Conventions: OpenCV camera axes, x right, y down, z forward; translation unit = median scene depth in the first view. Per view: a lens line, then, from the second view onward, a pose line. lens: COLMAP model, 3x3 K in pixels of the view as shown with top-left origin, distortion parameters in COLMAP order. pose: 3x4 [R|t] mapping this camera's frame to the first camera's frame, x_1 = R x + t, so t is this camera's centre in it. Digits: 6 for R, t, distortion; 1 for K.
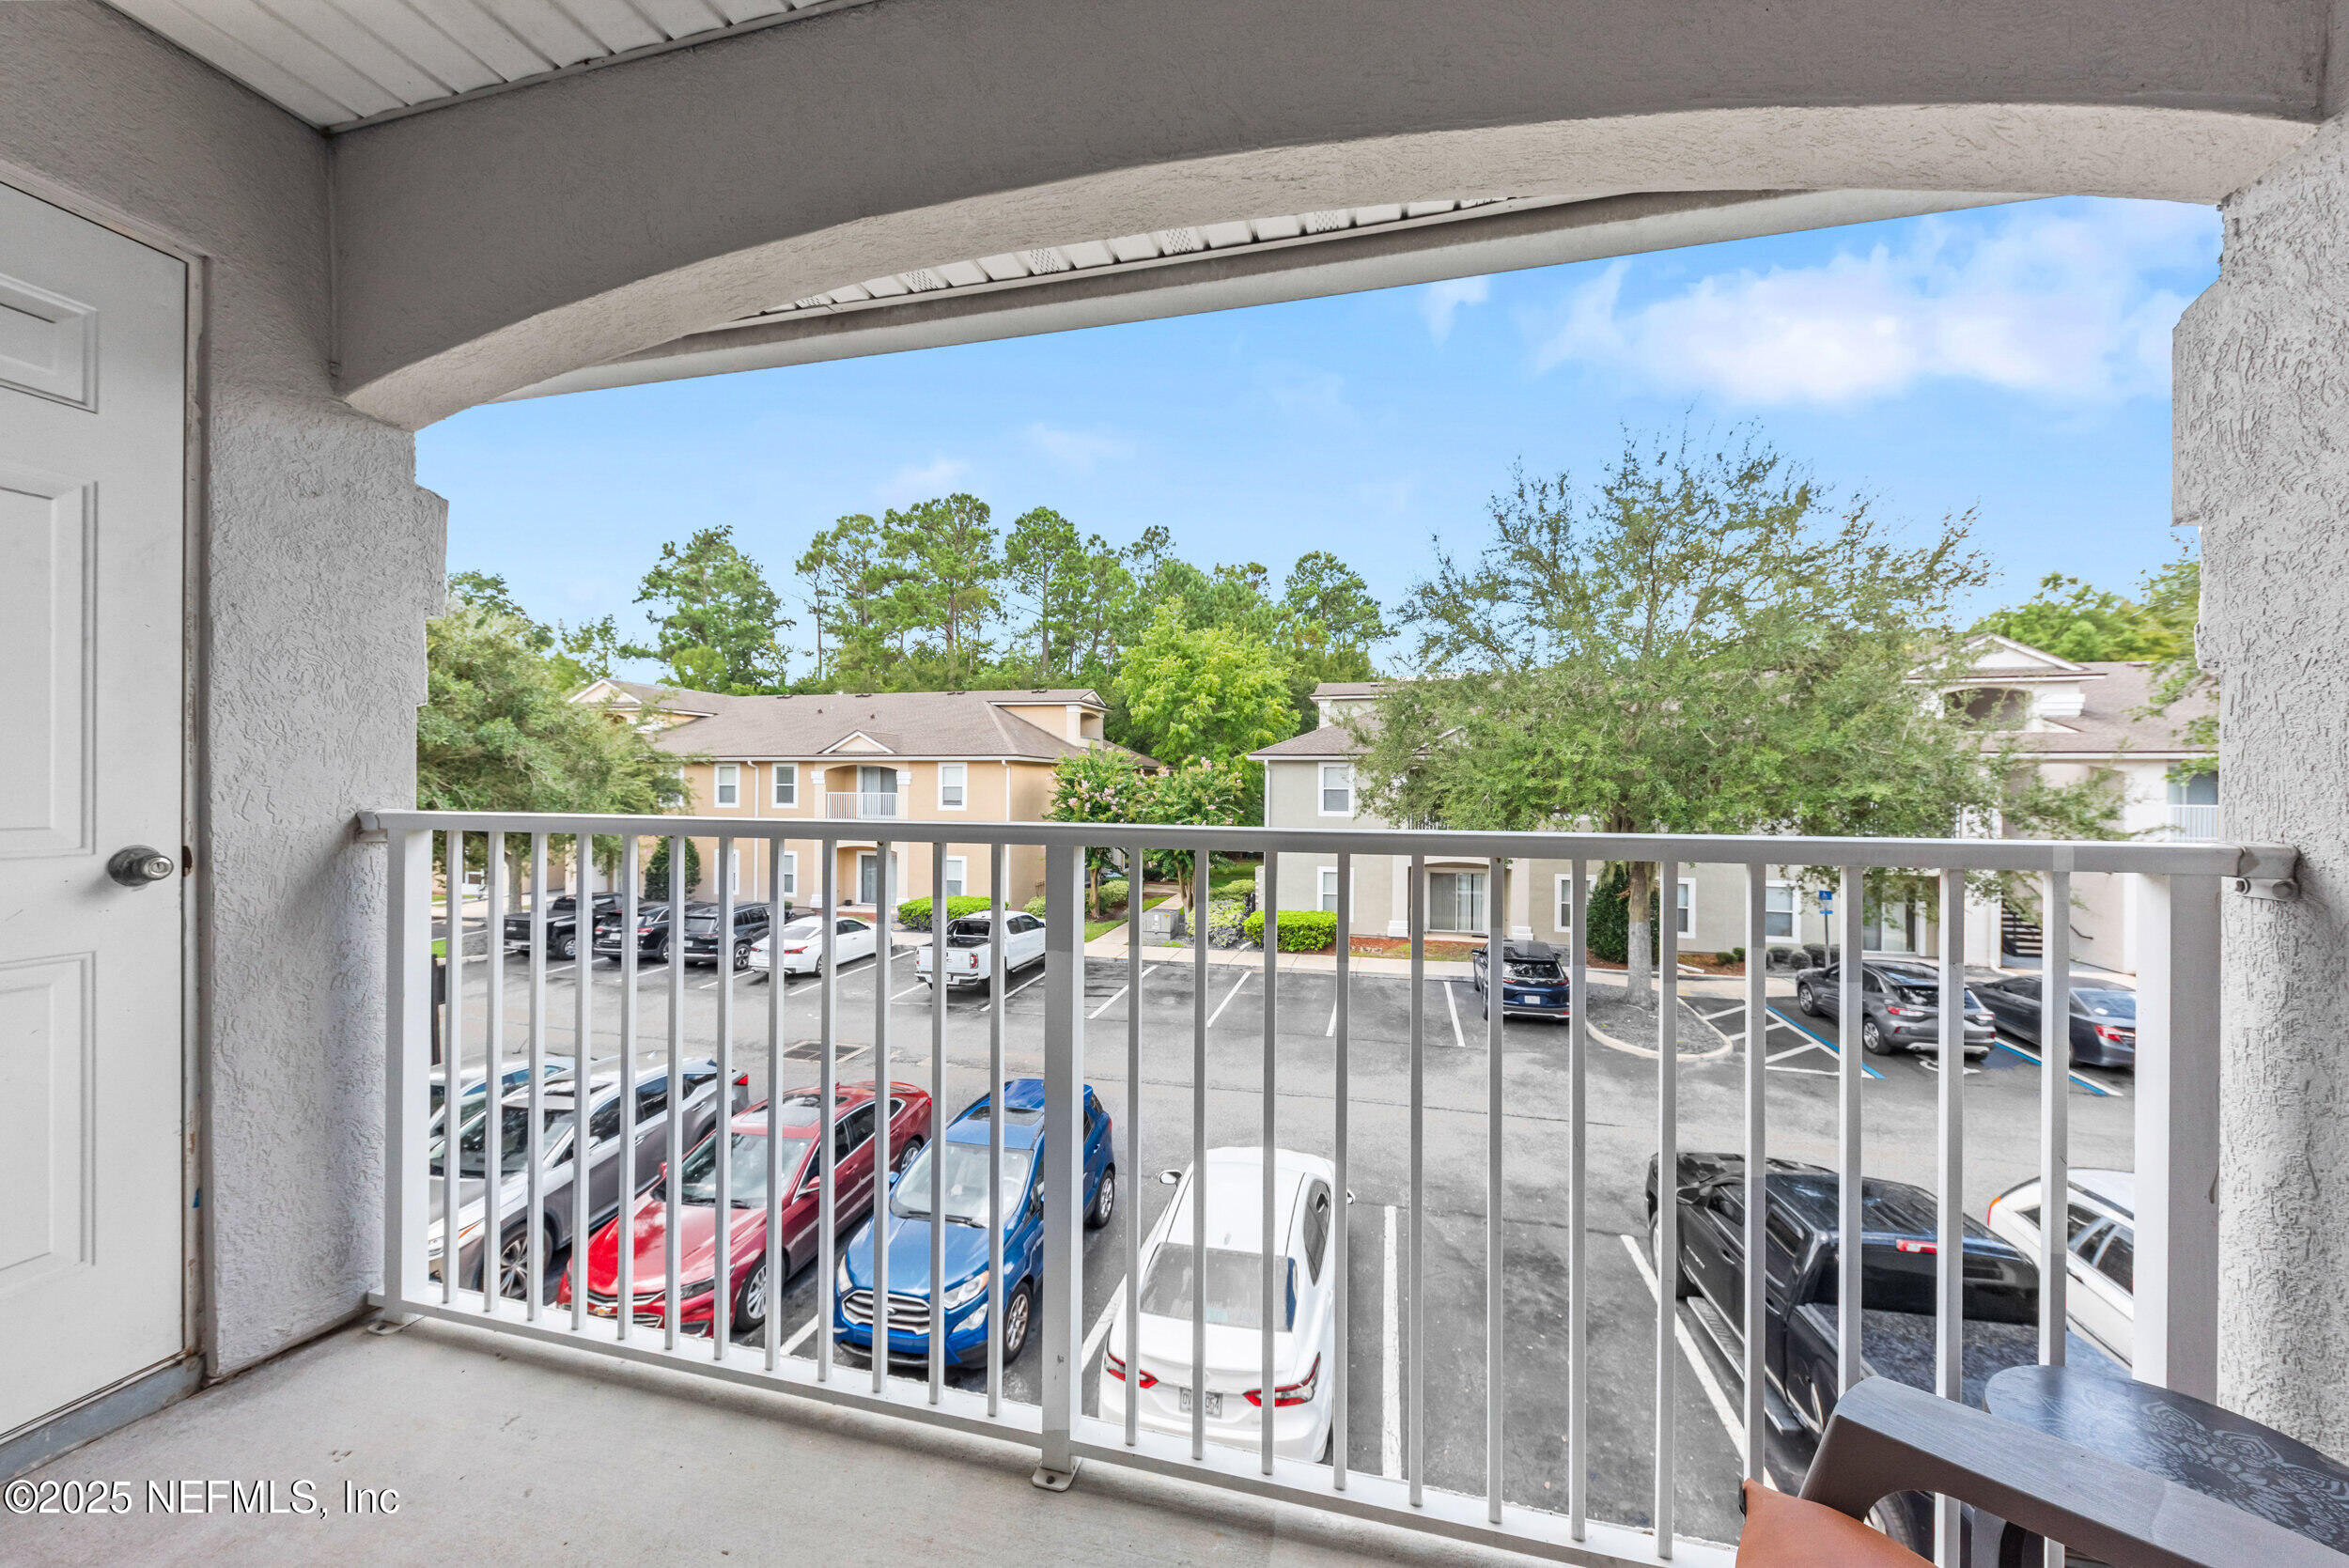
lens RADIAL K [[860.3, 0, 1174.5], [0, 860.3, 784.0], [0, 0, 1]] dist [0.001191, 0.000077]
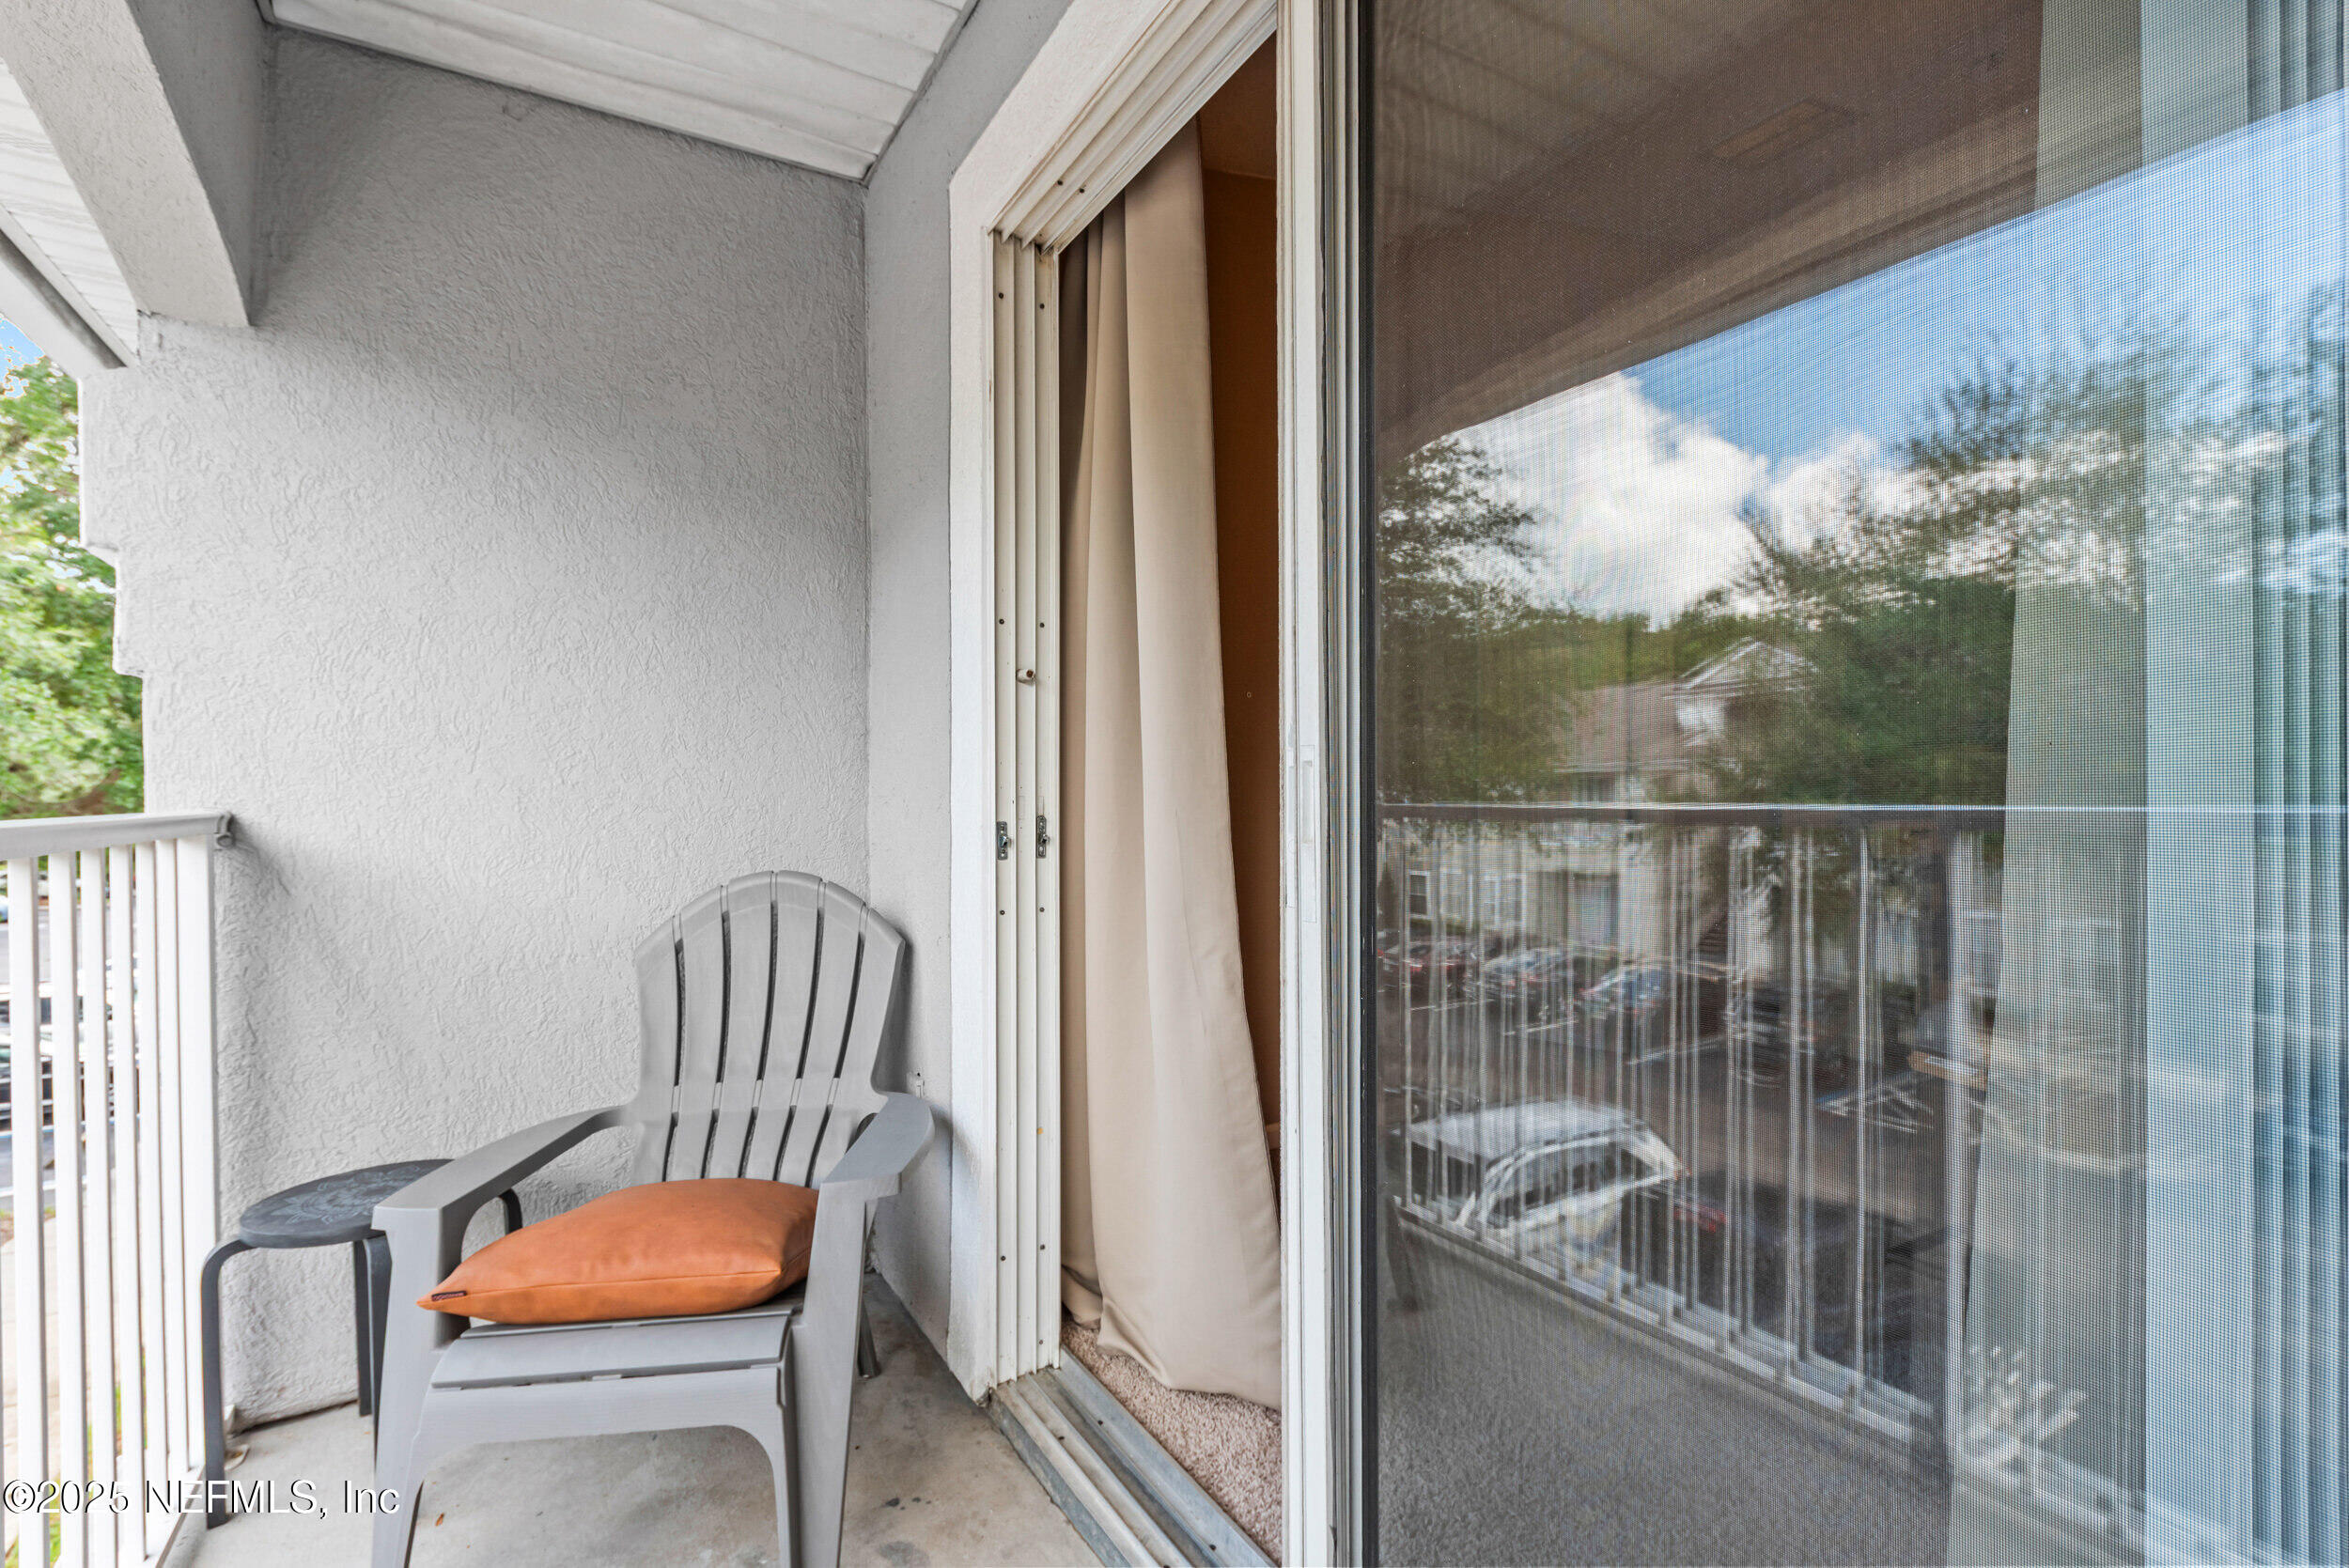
lens RADIAL K [[860.3, 0, 1174.5], [0, 860.3, 784.0], [0, 0, 1]] dist [0.001191, 0.000077]
pose [[-0.778805, -0.002467, 0.627262, -0.815585], [0.007189, 0.999891, 0.012858, 0.020892], [-0.627225, 0.014523, -0.778702, 1.103952]]
